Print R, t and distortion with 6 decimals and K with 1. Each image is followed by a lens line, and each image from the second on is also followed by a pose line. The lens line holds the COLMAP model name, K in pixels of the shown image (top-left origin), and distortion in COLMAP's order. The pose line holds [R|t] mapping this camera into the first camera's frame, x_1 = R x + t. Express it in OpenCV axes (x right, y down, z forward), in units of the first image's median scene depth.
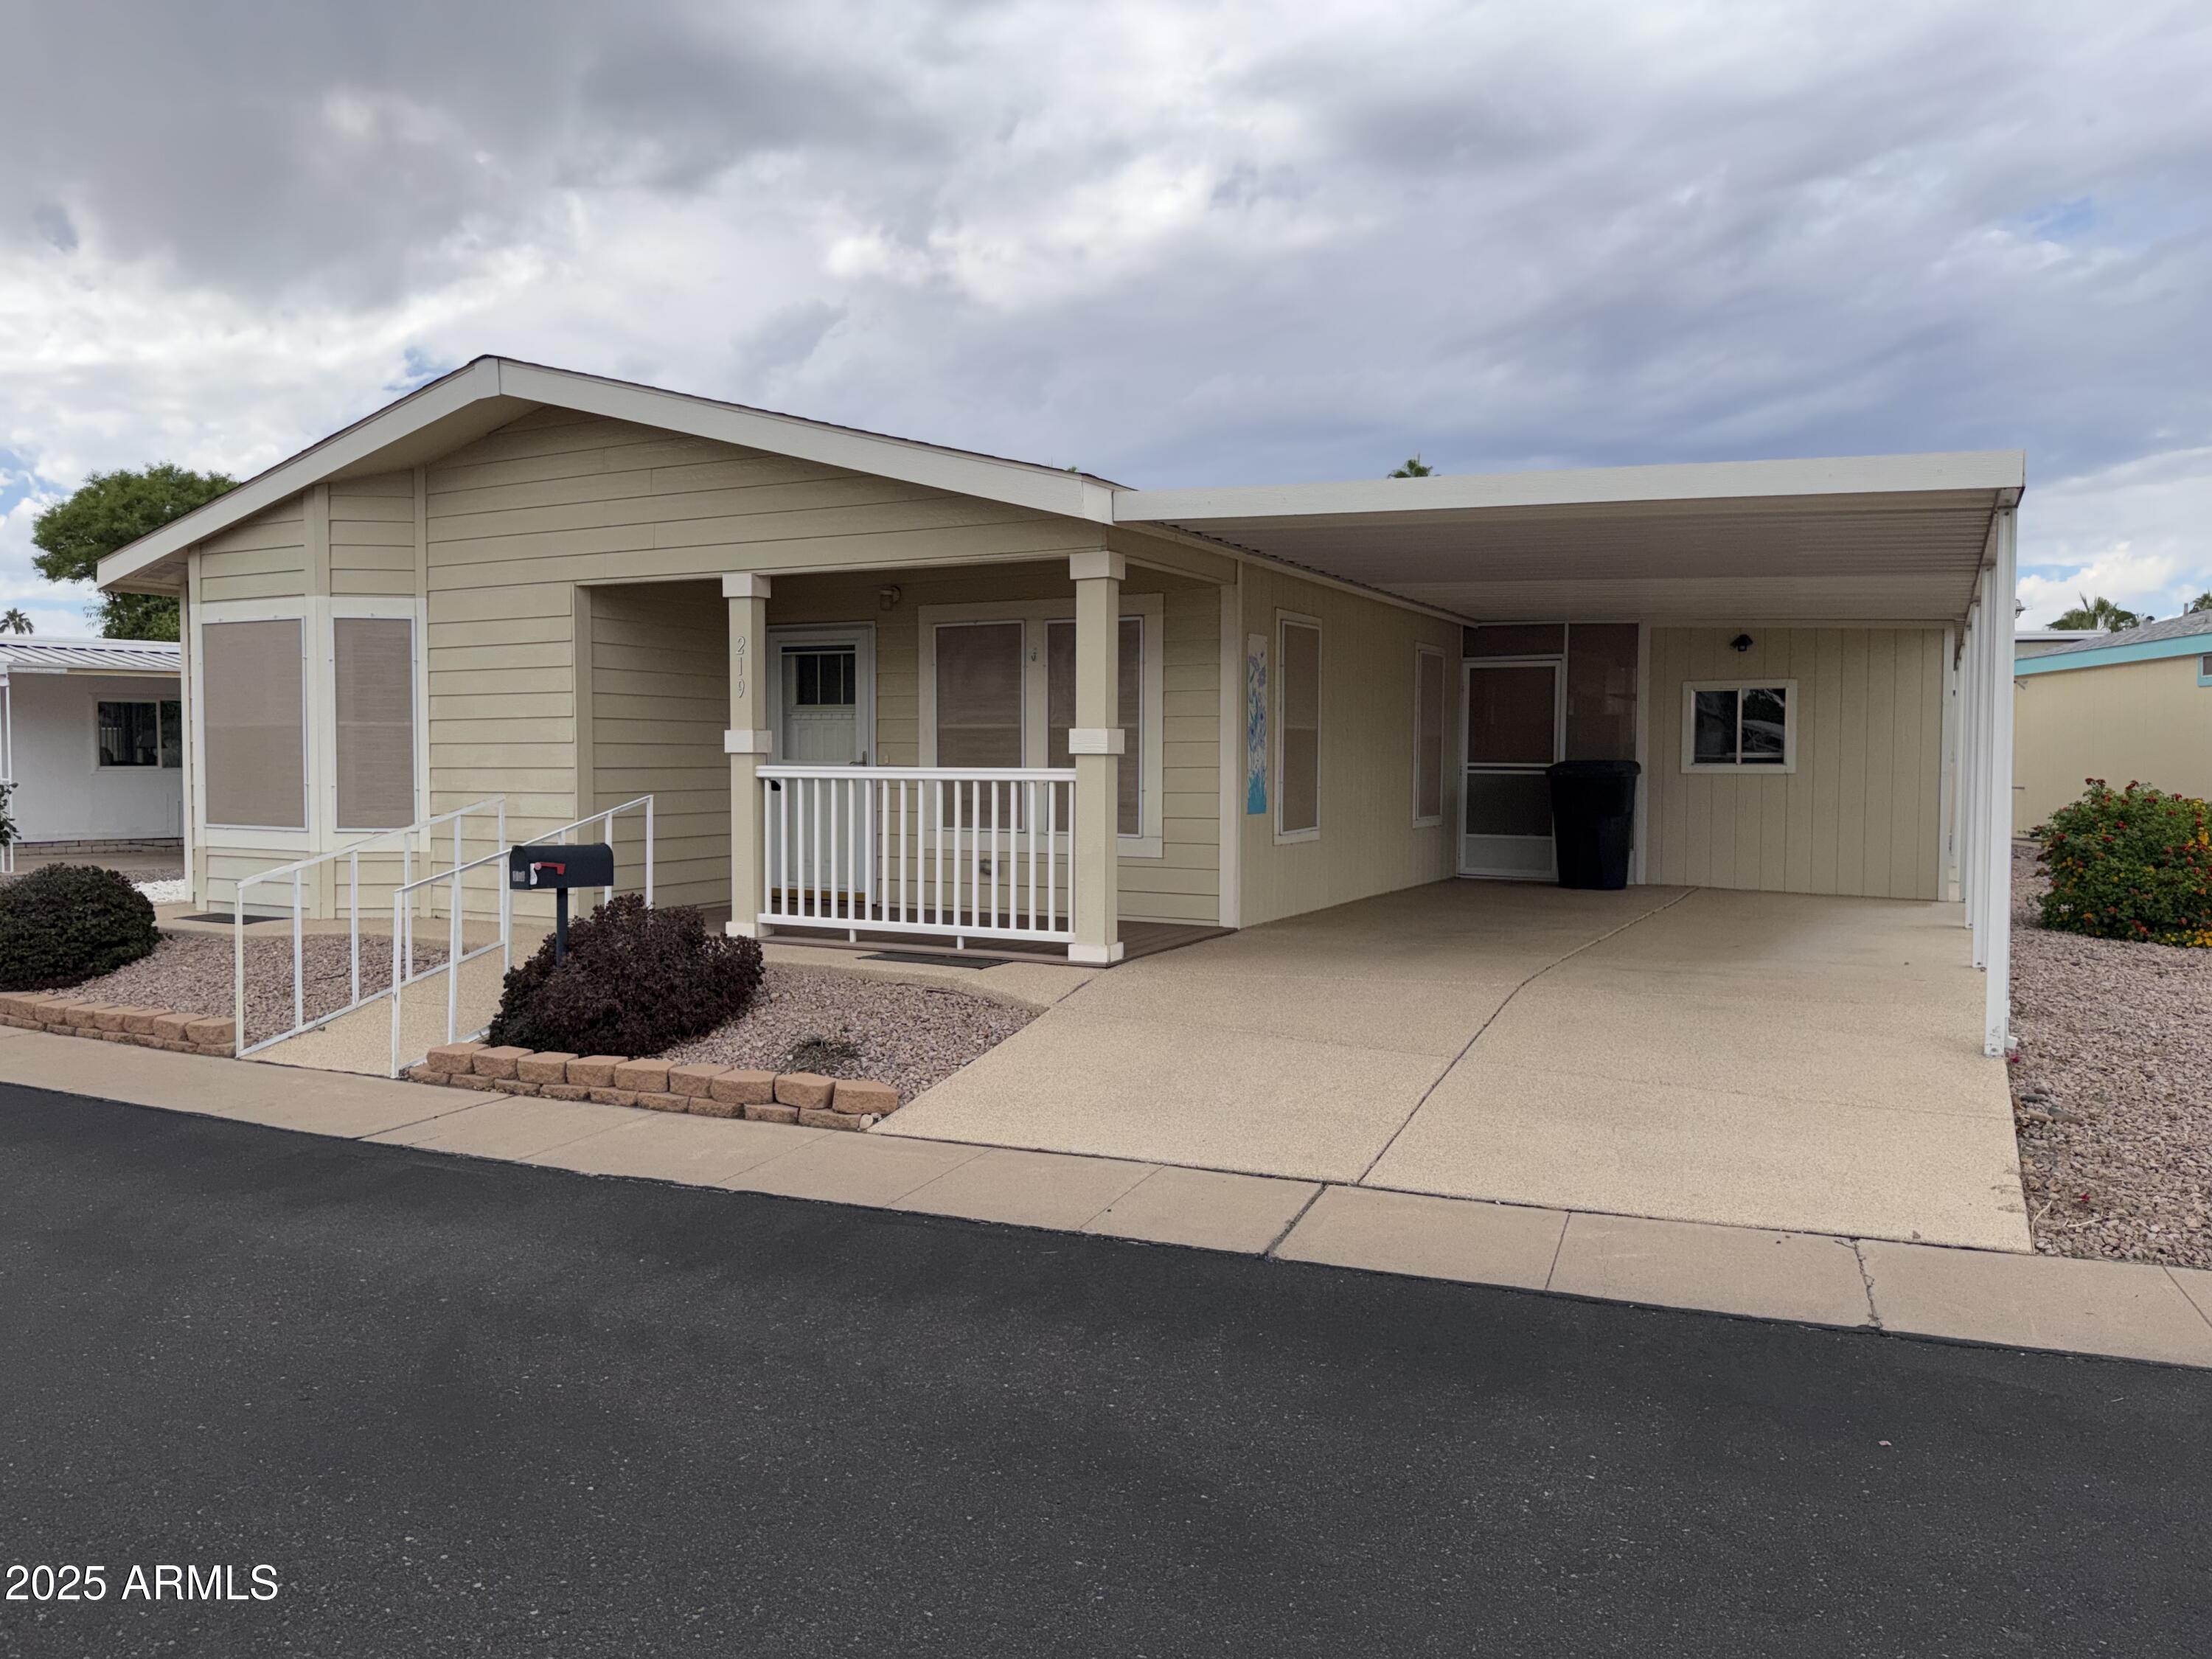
lens RADIAL K [[1553.6, 0, 1106.0], [0, 1553.6, 829.5], [0, 0, 1]] dist [0.098951, -0.129632]
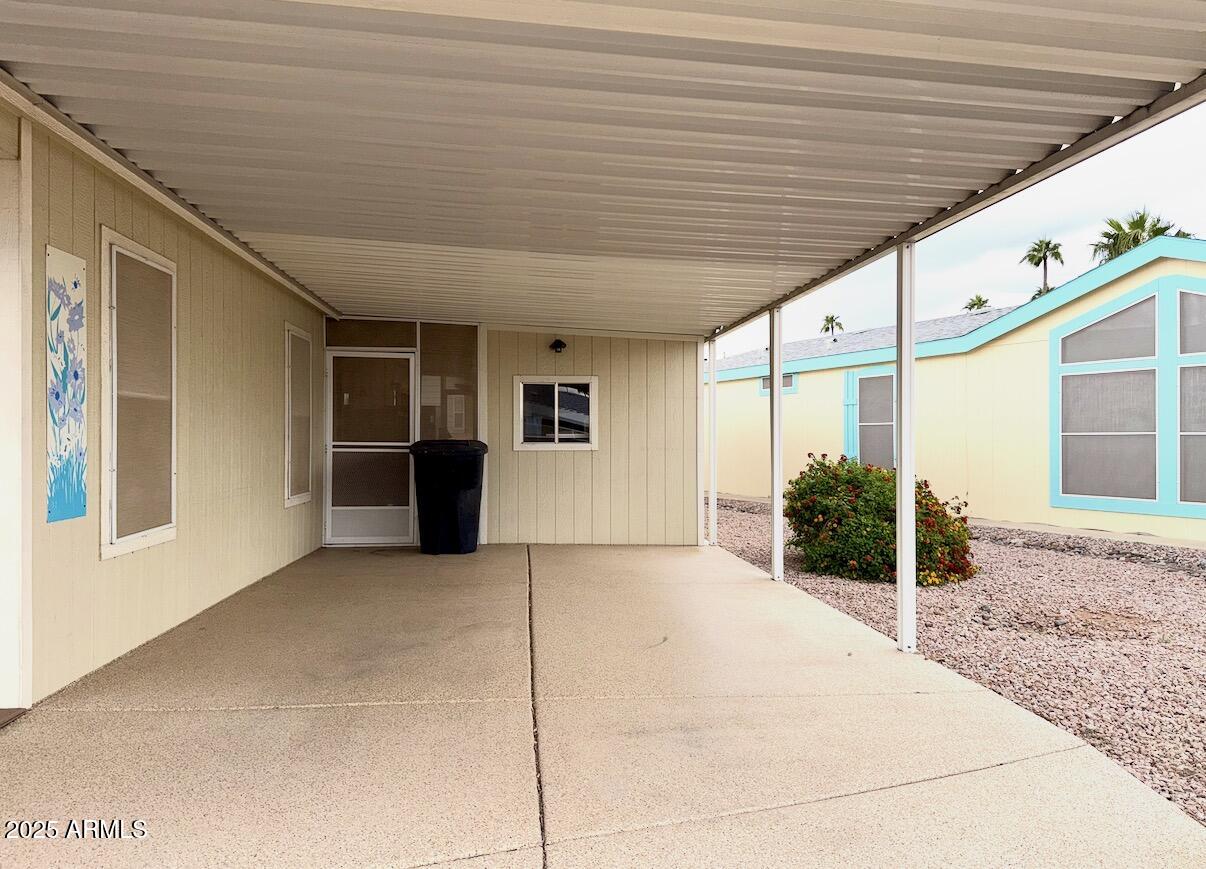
lens RADIAL K [[796.9, 0, 603.0], [0, 796.9, 434.5], [0, 0, 1]] dist [0.003556, 0.000189]
pose [[0.817936, 0.003967, 0.575295, 0.069762], [0.024896, 0.998795, -0.042284, -0.020793], [-0.574770, 0.048908, 0.816852, 0.463255]]
